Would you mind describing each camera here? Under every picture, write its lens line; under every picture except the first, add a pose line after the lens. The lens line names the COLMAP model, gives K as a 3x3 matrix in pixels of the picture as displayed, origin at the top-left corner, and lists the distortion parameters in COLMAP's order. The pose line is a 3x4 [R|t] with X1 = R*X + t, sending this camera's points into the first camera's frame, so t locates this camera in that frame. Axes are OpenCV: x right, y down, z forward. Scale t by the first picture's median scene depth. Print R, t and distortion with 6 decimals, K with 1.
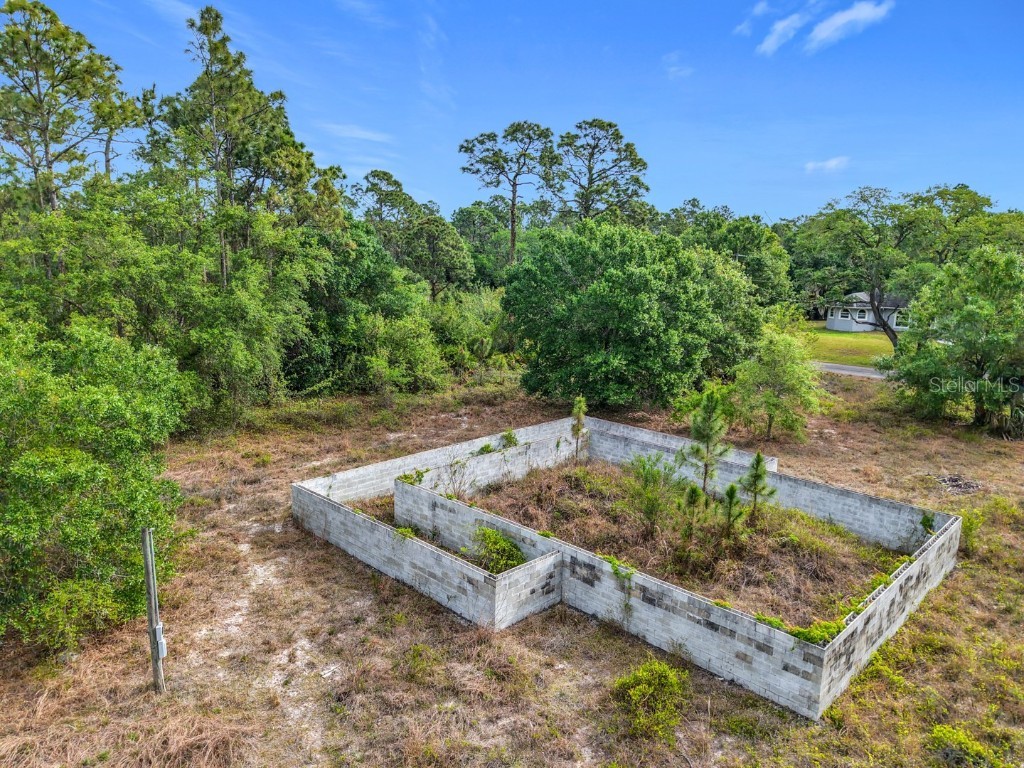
lens RADIAL K [[710.1, 0, 508.0], [0, 710.1, 387.7], [0, 0, 1]] dist [0.051126, -0.049276]
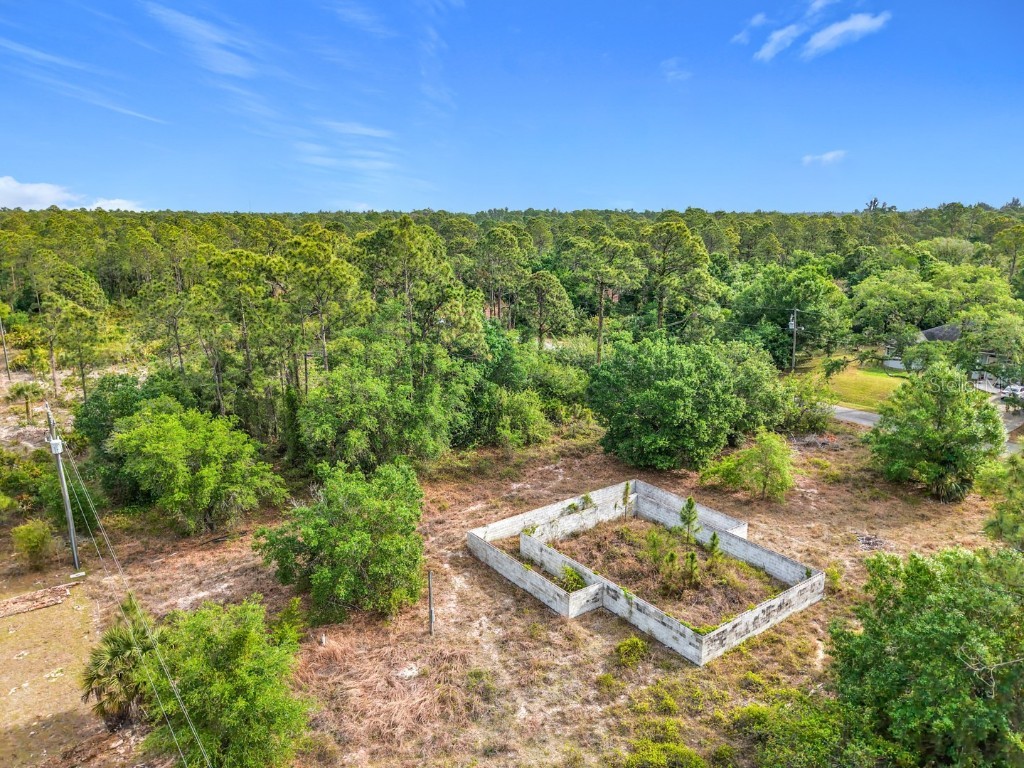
lens RADIAL K [[710.1, 0, 508.0], [0, 710.1, 387.7], [0, 0, 1]] dist [0.051126, -0.049276]
pose [[0.989180, 0.019497, -0.145407, 0.088882], [-0.013142, 0.998921, 0.044536, -0.406980], [0.146119, -0.042143, 0.988369, -1.024019]]
